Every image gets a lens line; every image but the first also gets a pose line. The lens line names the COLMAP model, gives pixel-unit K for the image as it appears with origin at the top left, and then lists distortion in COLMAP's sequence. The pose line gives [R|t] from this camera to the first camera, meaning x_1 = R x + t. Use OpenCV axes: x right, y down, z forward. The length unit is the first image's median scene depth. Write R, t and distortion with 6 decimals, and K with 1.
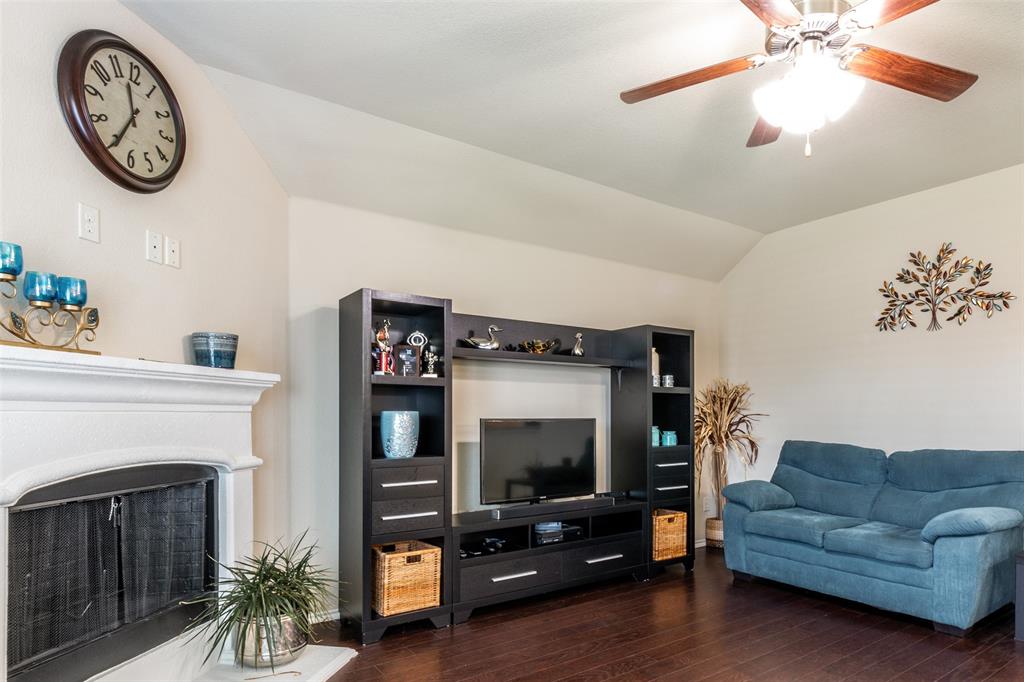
lens RADIAL K [[600.7, 0, 551.0], [0, 600.7, 418.7], [0, 0, 1]] dist [0.001012, -0.000241]
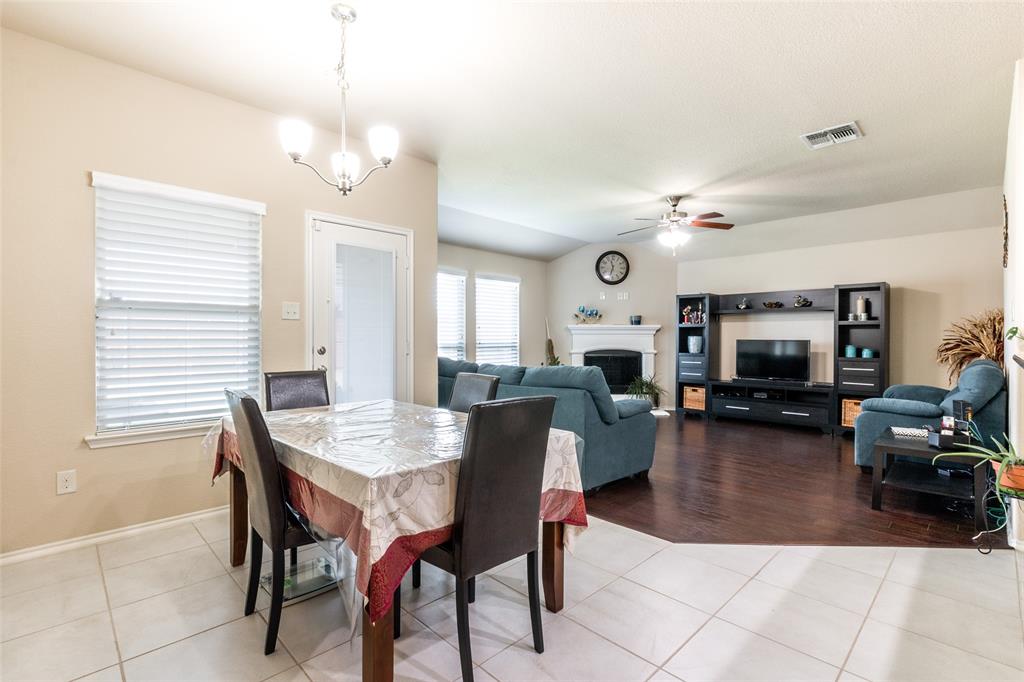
lens RADIAL K [[469.9, 0, 516.1], [0, 469.9, 335.0], [0, 0, 1]] dist [-0.000480, -0.000085]
pose [[0.143059, -0.002806, -0.989710, 1.772013], [-0.010840, 0.999932, -0.004402, 0.000460], [0.989655, 0.011358, 0.143019, -0.114320]]
